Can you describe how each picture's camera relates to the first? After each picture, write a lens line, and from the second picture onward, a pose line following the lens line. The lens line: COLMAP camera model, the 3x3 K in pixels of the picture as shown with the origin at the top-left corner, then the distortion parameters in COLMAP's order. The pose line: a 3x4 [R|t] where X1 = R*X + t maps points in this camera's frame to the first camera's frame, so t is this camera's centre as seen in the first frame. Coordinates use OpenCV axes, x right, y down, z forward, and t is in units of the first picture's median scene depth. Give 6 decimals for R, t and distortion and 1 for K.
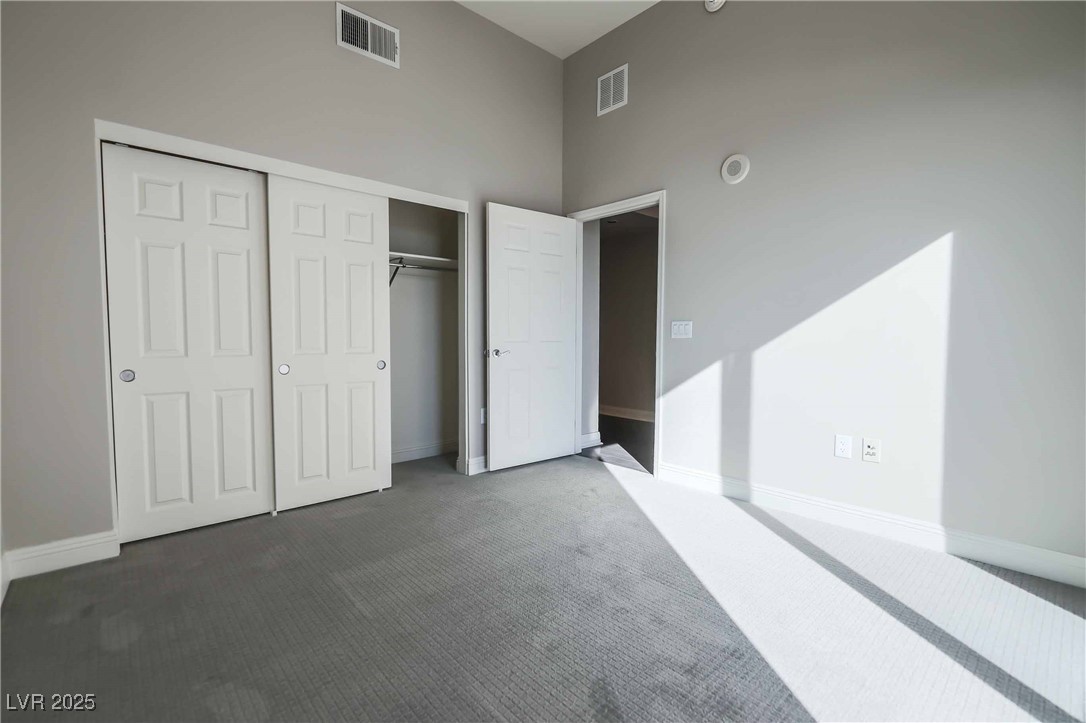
lens RADIAL K [[471.9, 0, 543.0], [0, 471.9, 361.5], [0, 0, 1]] dist [-0.000085, -0.000023]
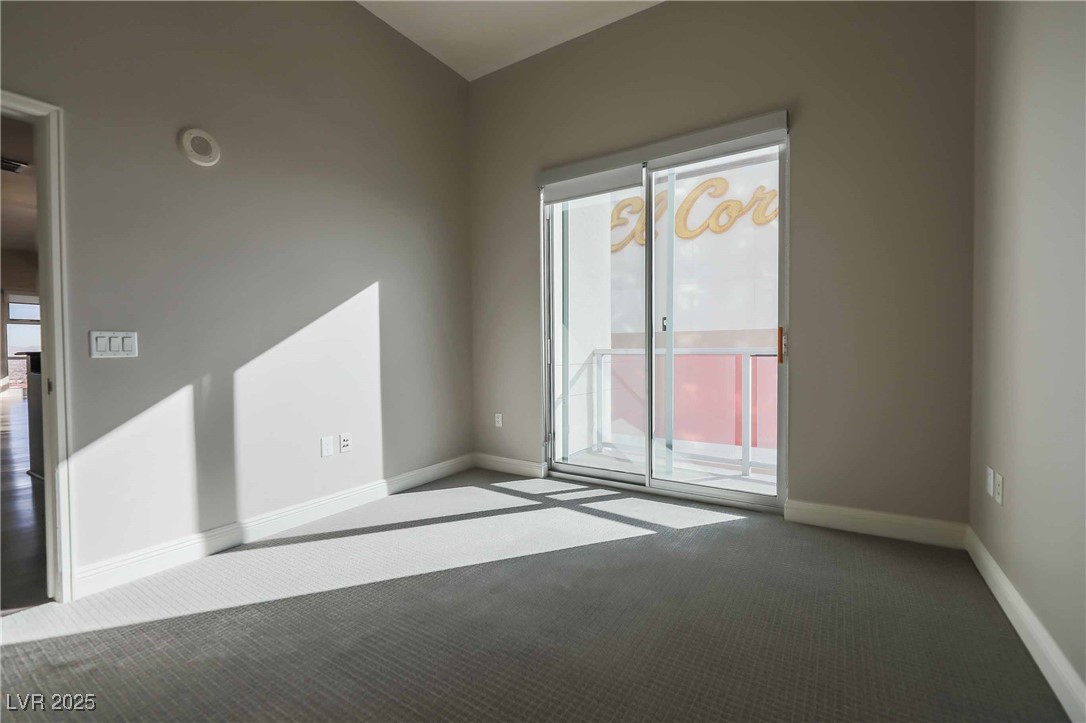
lens RADIAL K [[471.9, 0, 543.0], [0, 471.9, 361.5], [0, 0, 1]] dist [-0.000085, -0.000023]
pose [[-0.258831, -0.028288, 0.965508, -0.536781], [0.059188, 0.997228, 0.045085, -0.043454], [-0.964108, 0.068816, -0.256439, 0.669406]]
